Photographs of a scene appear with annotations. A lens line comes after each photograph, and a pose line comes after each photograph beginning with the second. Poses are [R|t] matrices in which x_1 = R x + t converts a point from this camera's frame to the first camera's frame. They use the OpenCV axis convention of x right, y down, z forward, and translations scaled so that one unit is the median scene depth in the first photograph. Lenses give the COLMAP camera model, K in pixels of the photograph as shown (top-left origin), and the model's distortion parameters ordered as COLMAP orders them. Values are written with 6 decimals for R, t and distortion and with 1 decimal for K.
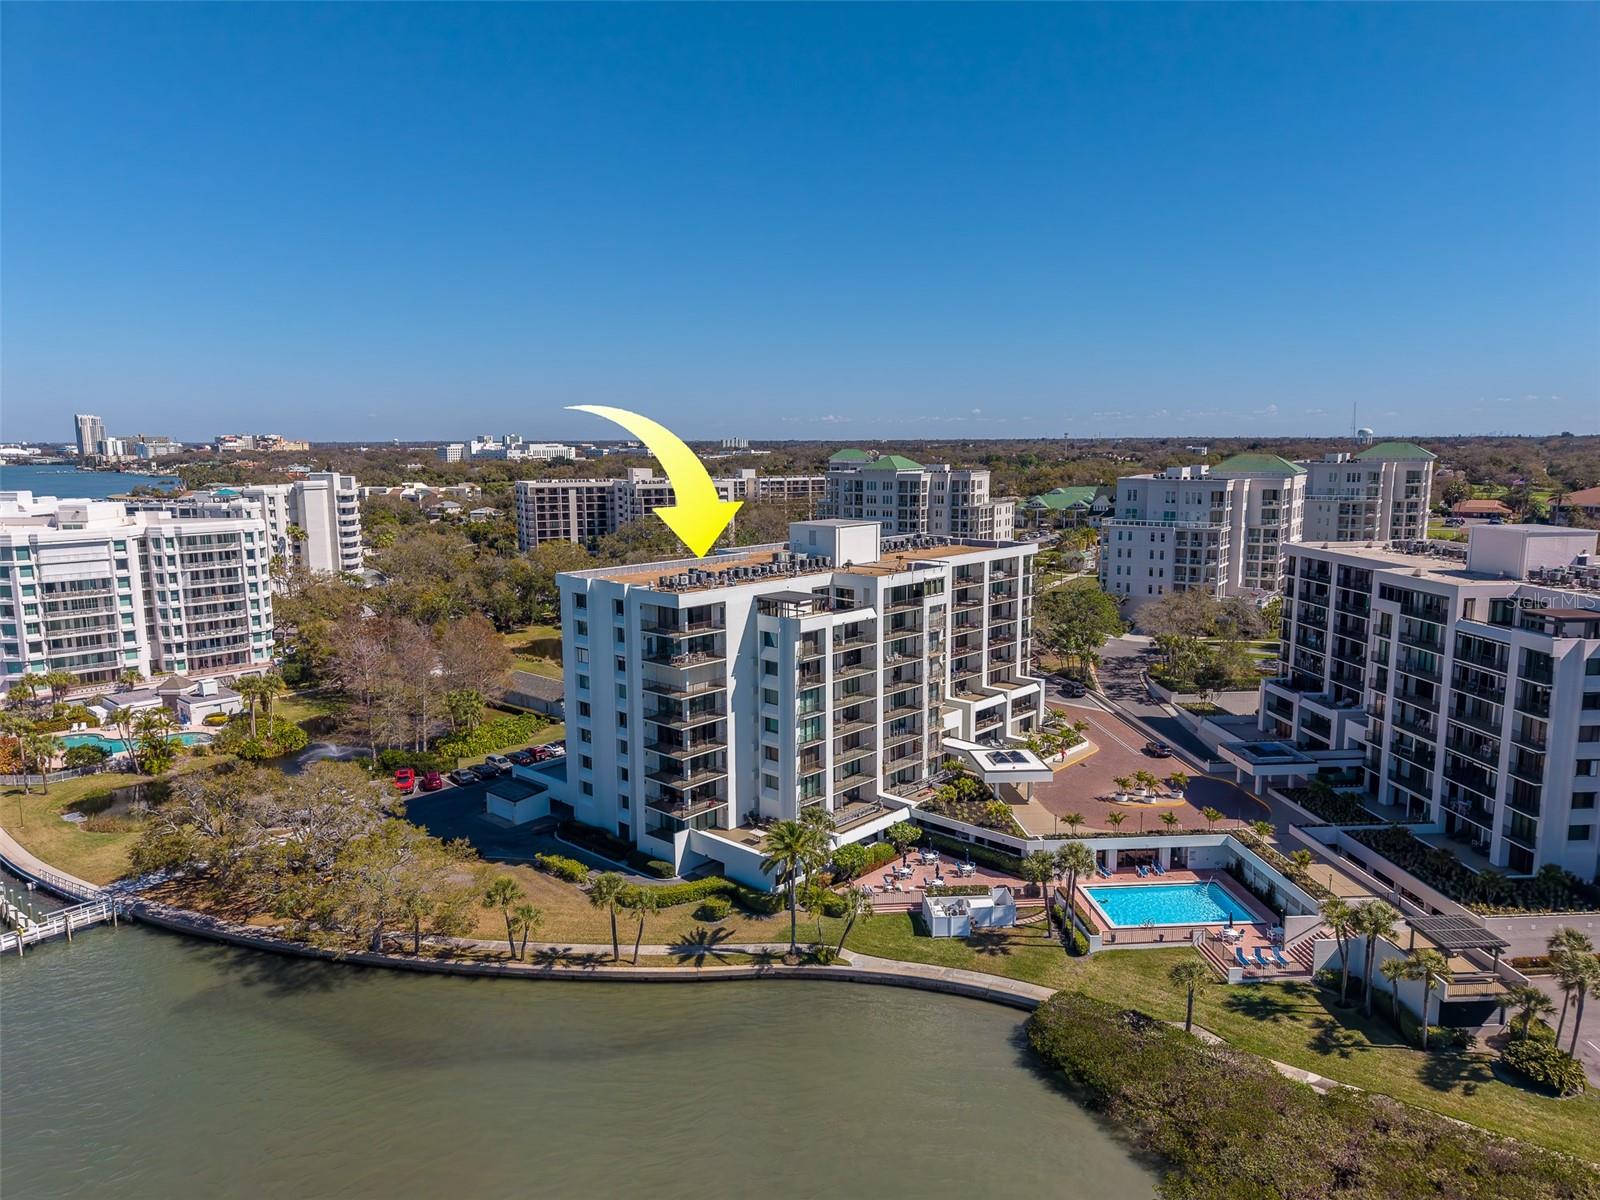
lens RADIAL K [[1064.9, 0, 802.3], [0, 1064.9, 603.6], [0, 0, 1]] dist [0.044717, -0.031061]
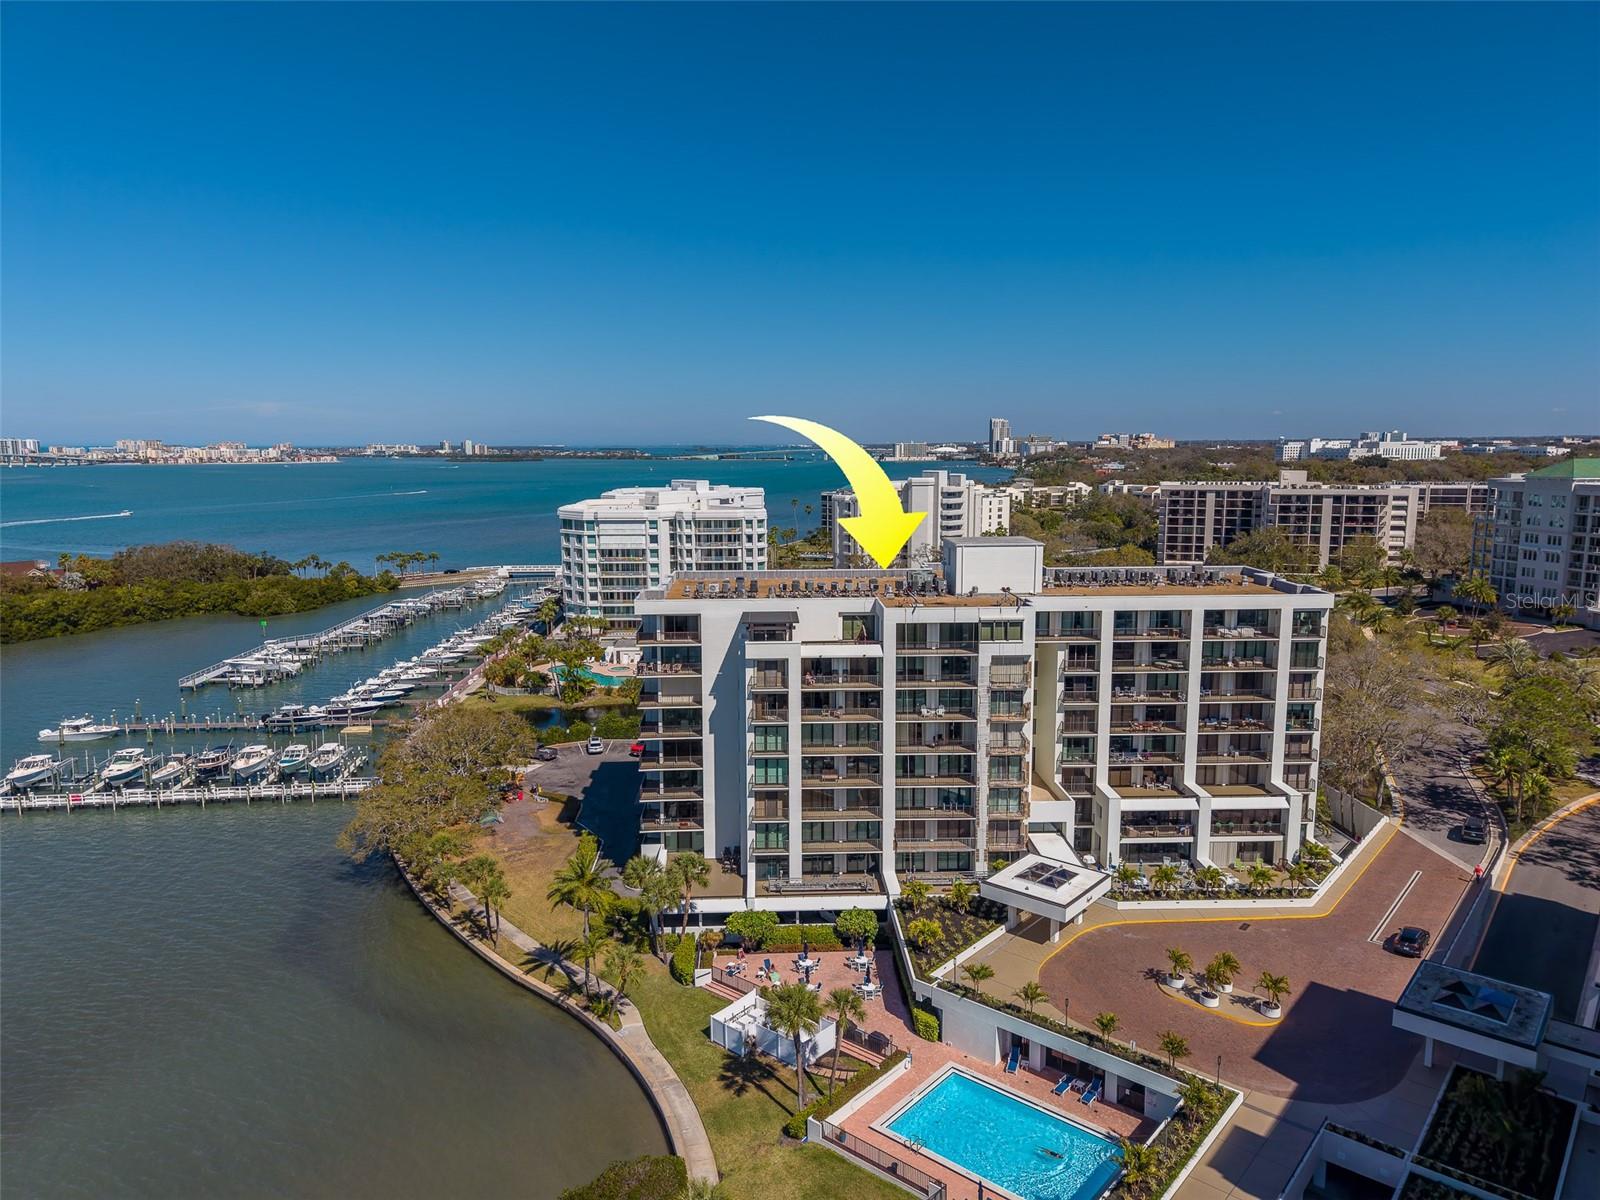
lens RADIAL K [[1064.9, 0, 793.8], [0, 1064.9, 601.3], [0, 0, 1]] dist [0.044717, -0.031061]
pose [[0.702199, 0.106662, -0.703945, 0.385985], [-0.106710, 0.993313, 0.044063, -0.037826], [0.703938, 0.044177, 0.708886, 0.238340]]
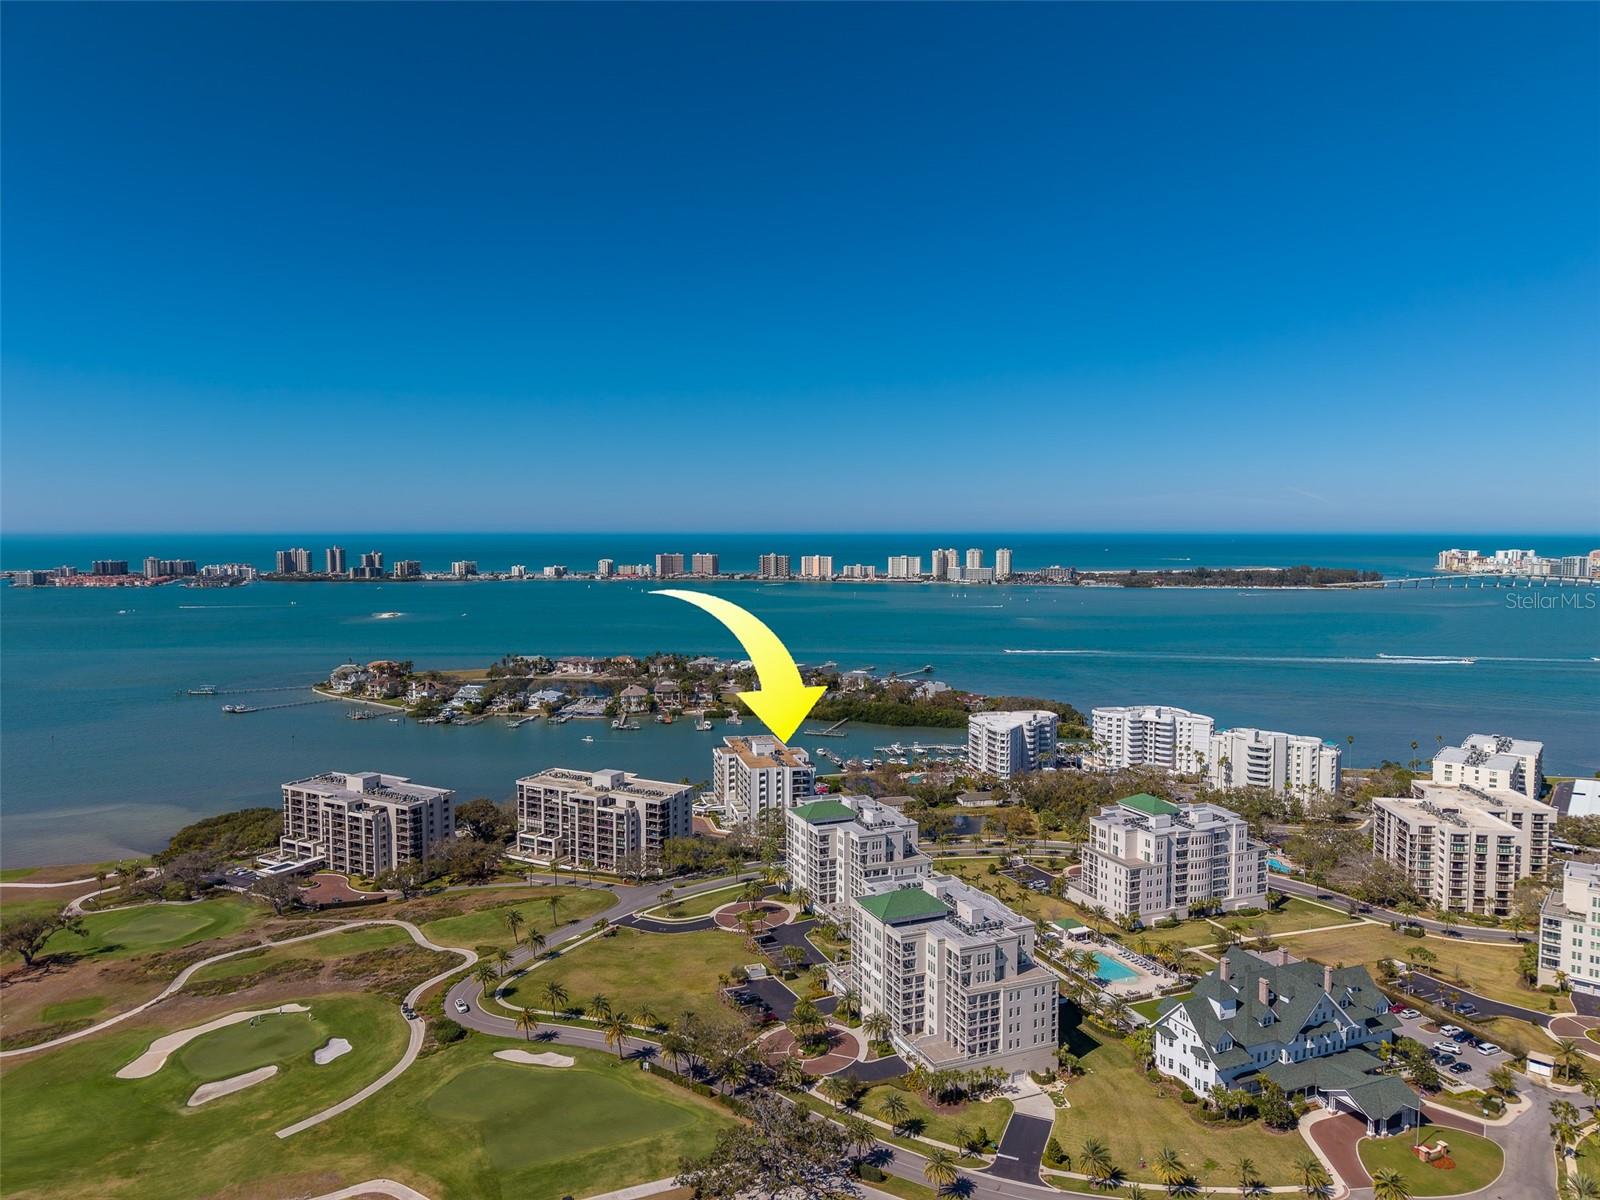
lens RADIAL K [[1064.9, 0, 805.4], [0, 1064.9, 596.7], [0, 0, 1]] dist [0.044717, -0.031061]
pose [[-0.549986, 0.056976, -0.833228, 2.073950], [-0.124603, 0.980906, 0.149320, -0.793689], [0.825827, 0.185947, -0.532386, 2.143239]]
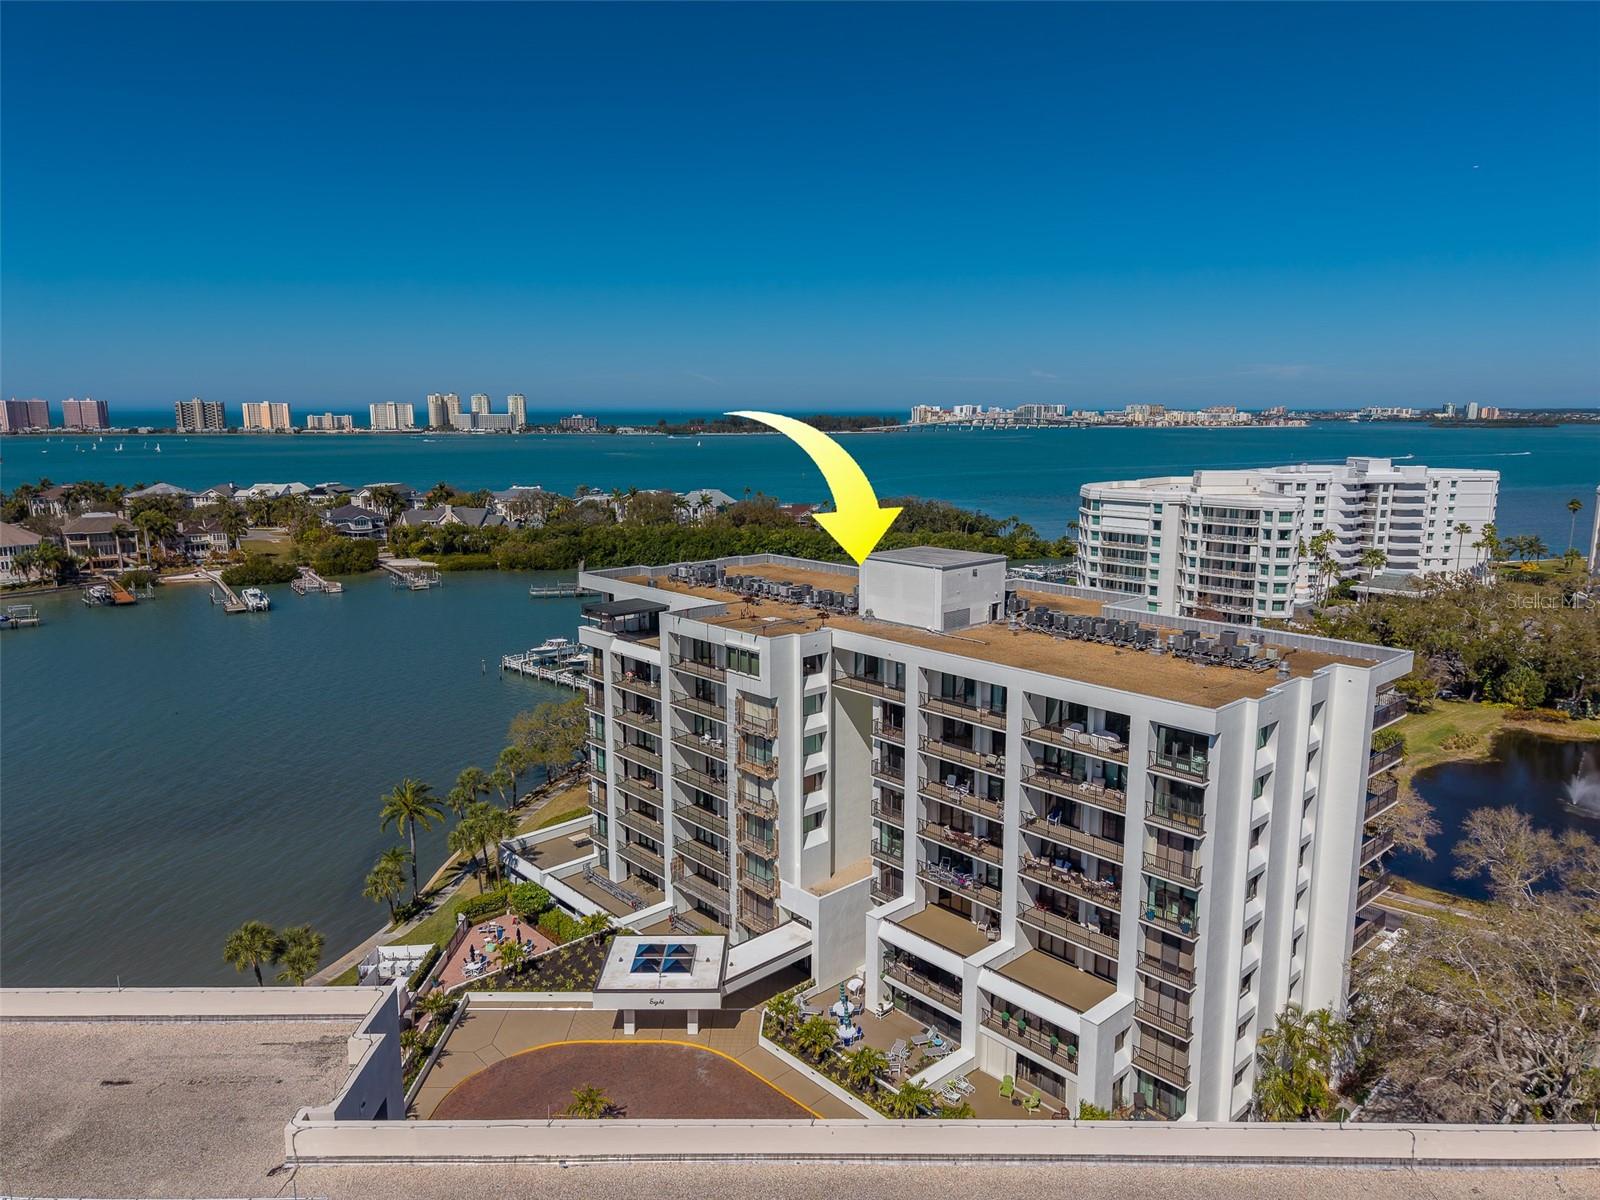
lens RADIAL K [[1064.9, 0, 802.0], [0, 1064.9, 605.7], [0, 0, 1]] dist [0.044717, -0.031061]
pose [[-0.084287, 0.185400, -0.979042, 0.504663], [-0.148010, 0.969309, 0.196299, -0.121664], [0.985388, 0.161453, -0.054259, 0.736225]]
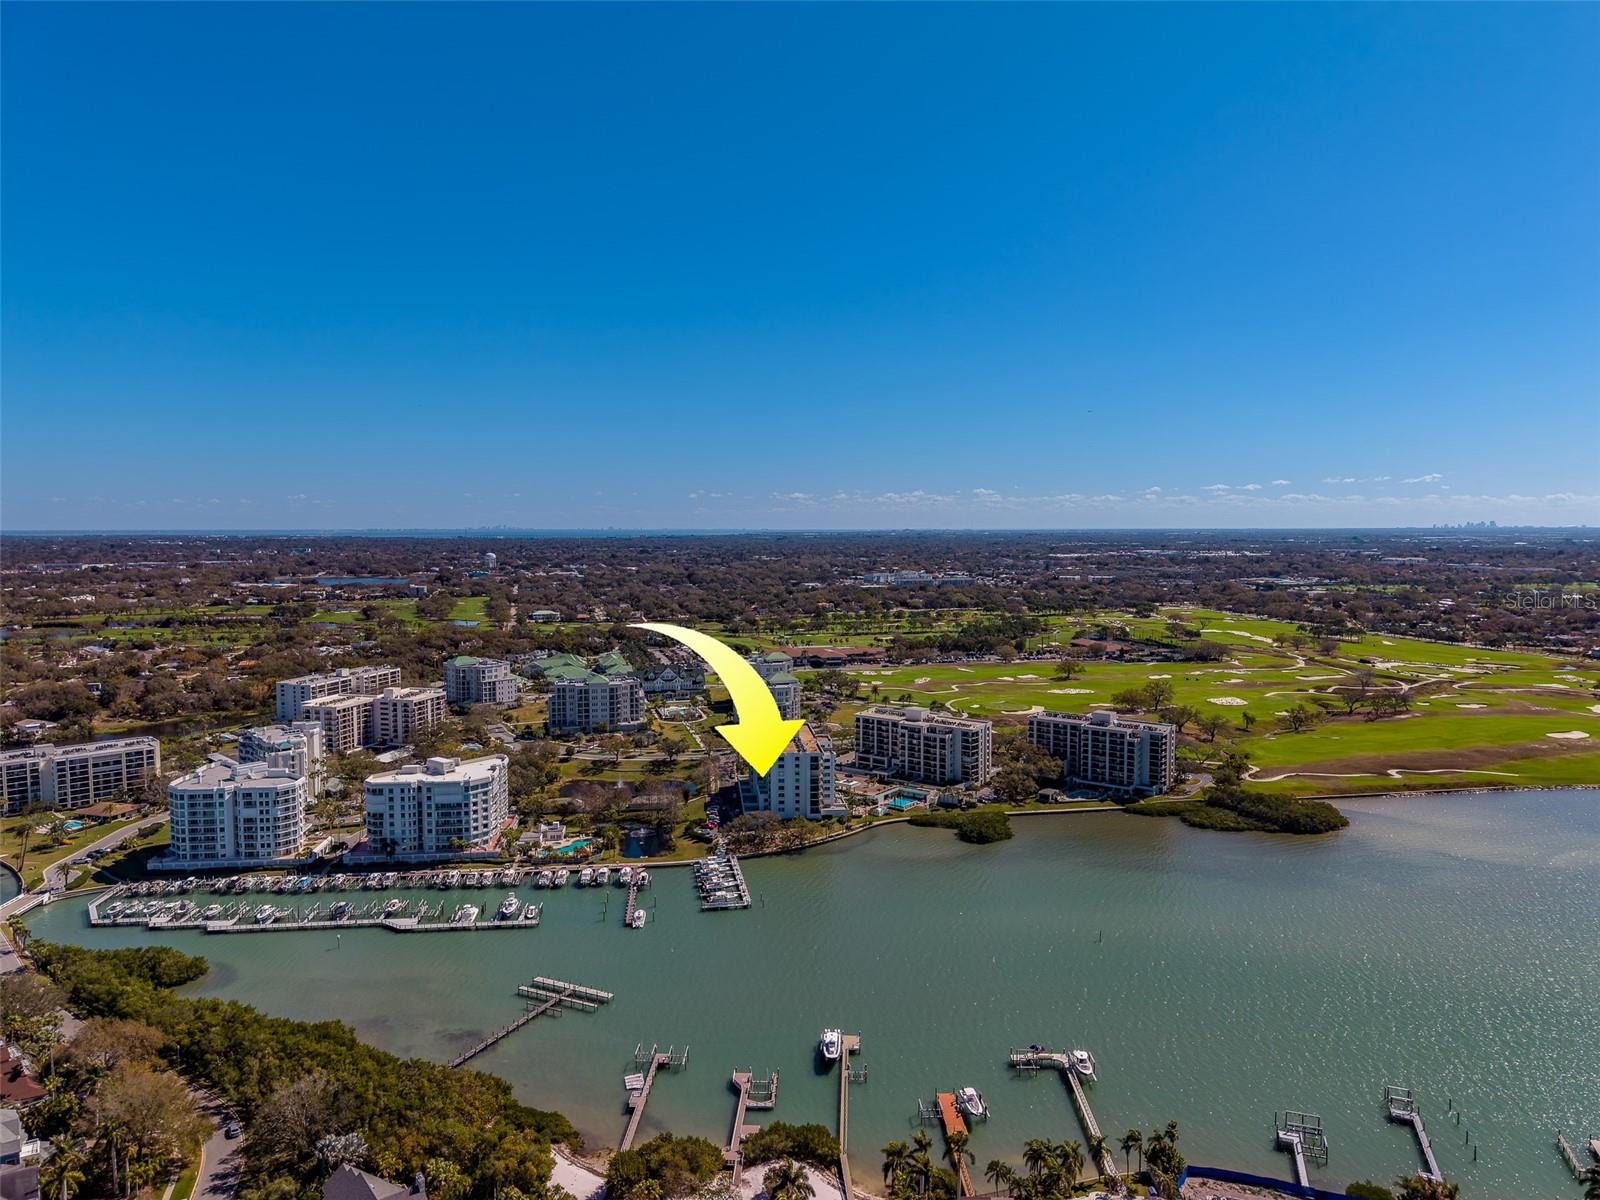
lens RADIAL K [[1064.9, 0, 810.4], [0, 1064.9, 600.0], [0, 0, 1]] dist [0.044717, -0.031061]
pose [[0.659928, -0.050507, 0.749629, -1.945213], [0.112735, 0.993099, -0.032334, -0.284265], [-0.742823, 0.105848, 0.661068, -1.090563]]
